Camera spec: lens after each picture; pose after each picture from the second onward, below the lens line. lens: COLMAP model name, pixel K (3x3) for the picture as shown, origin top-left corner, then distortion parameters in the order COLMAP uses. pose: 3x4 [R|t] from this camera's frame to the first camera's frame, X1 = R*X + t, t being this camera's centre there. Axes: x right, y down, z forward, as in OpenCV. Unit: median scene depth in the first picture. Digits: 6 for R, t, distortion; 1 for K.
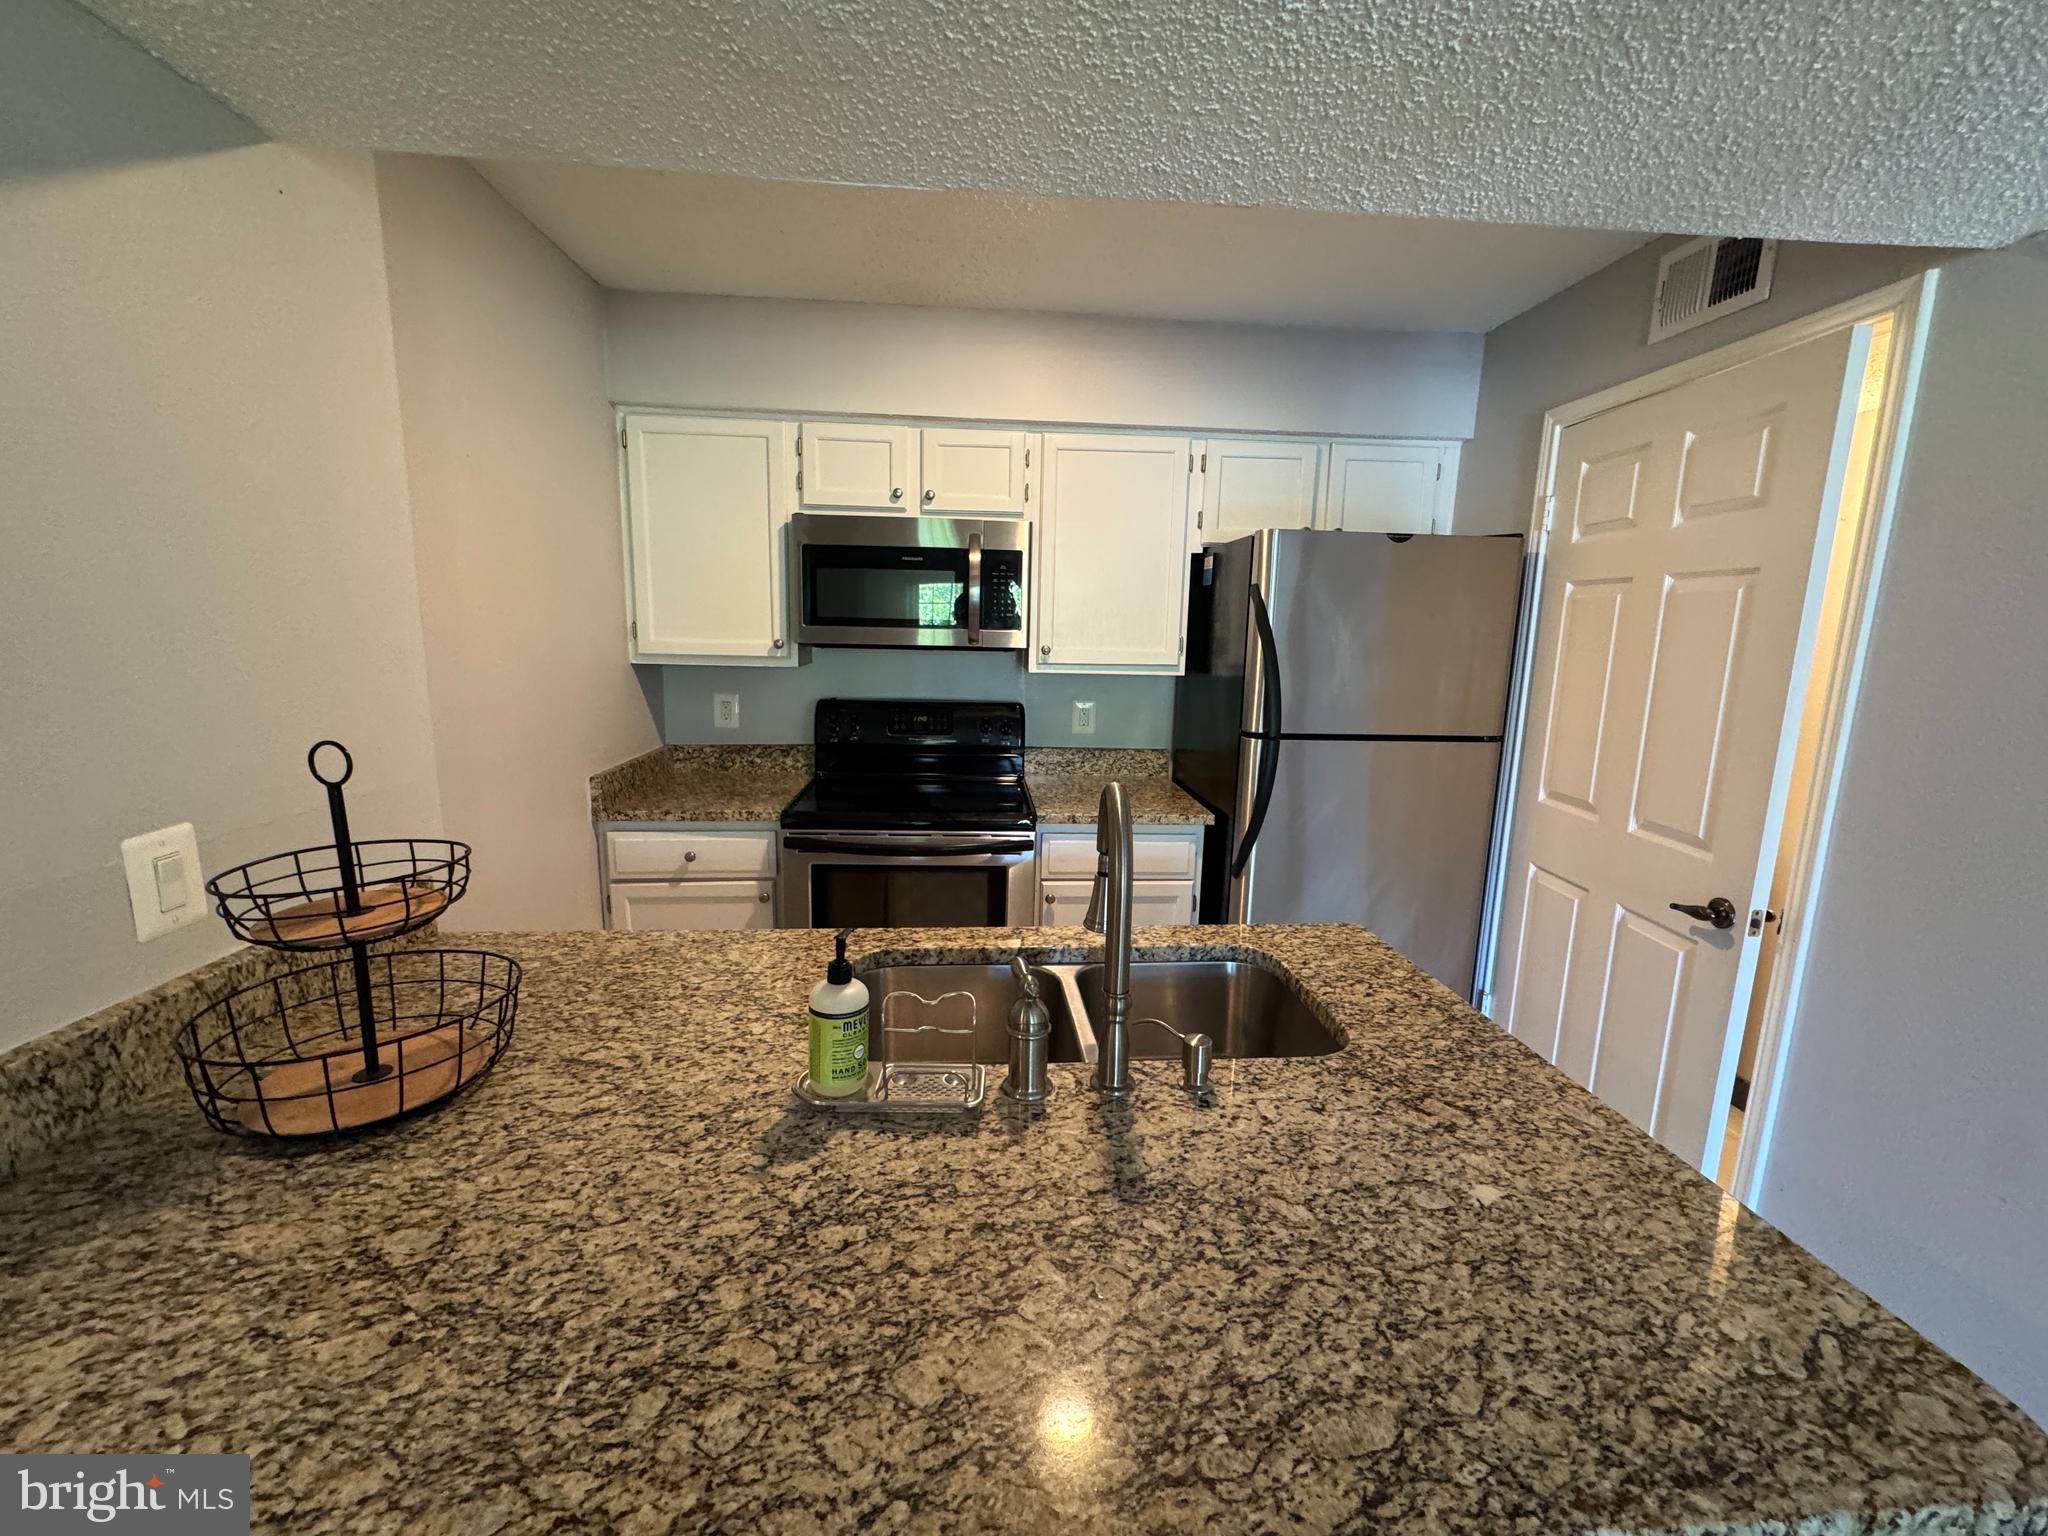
lens RADIAL K [[820.4, 0, 1030.6], [0, 820.4, 763.1], [0, 0, 1]] dist [-0.001853, 0.000577]
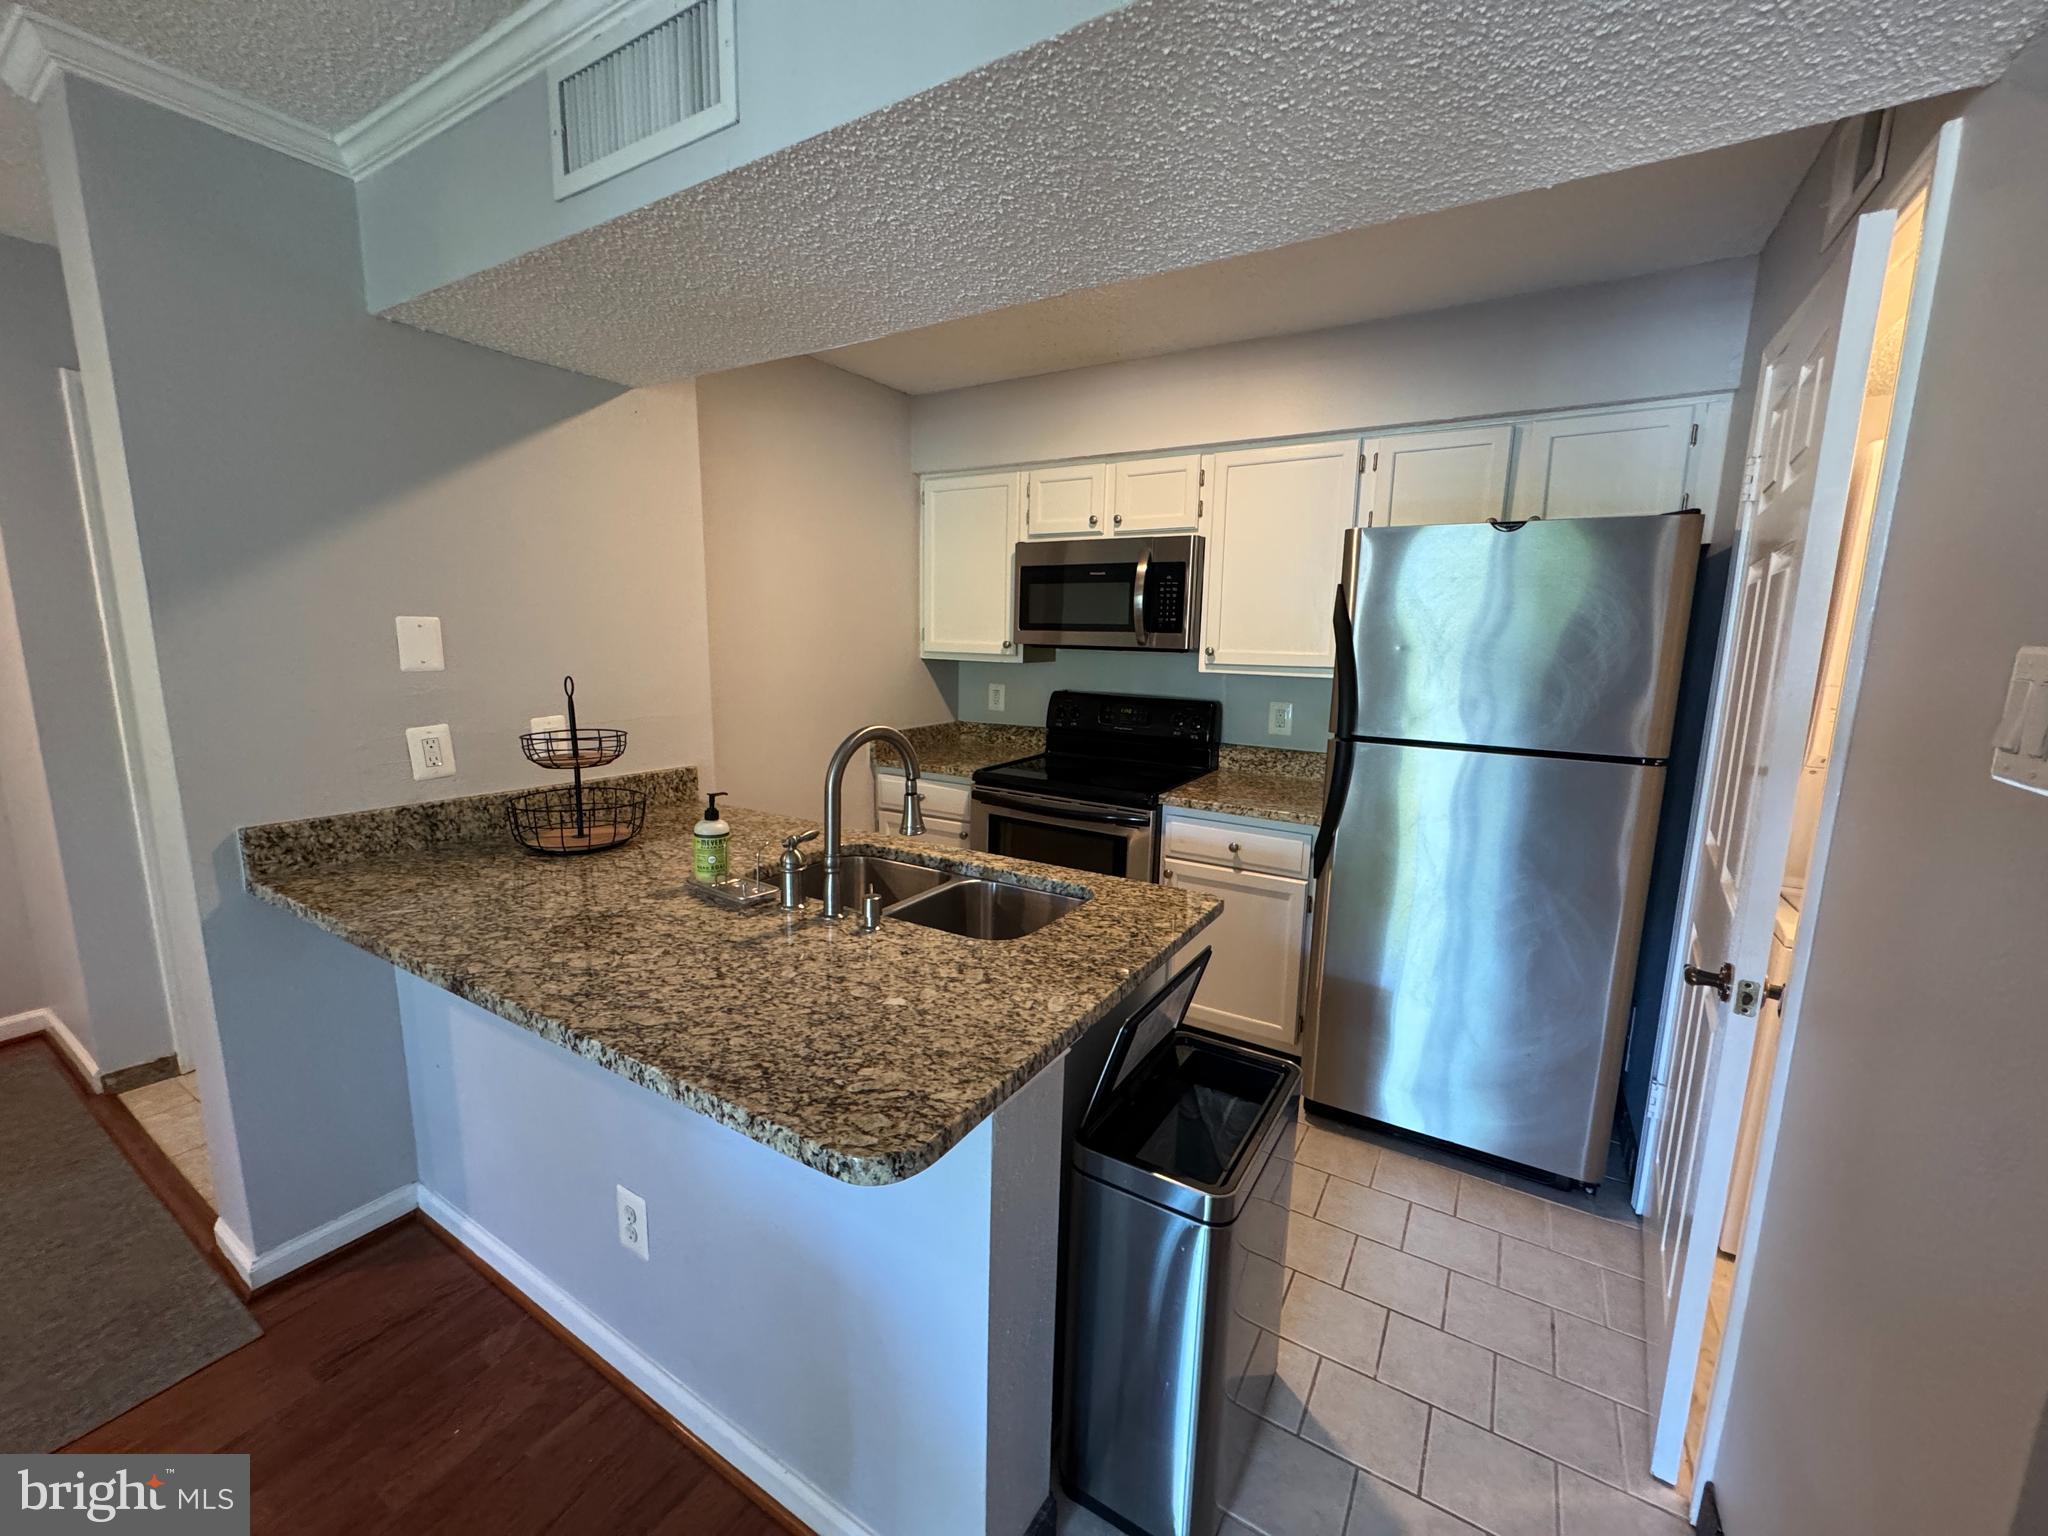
lens RADIAL K [[820.4, 0, 1022.6], [0, 820.4, 764.0], [0, 0, 1]] dist [-0.001853, 0.000577]
pose [[0.809491, 0.088484, -0.580426, 0.527759], [-0.097430, 0.995117, 0.015822, 0.020045], [0.578992, 0.043743, 0.814159, -0.026362]]
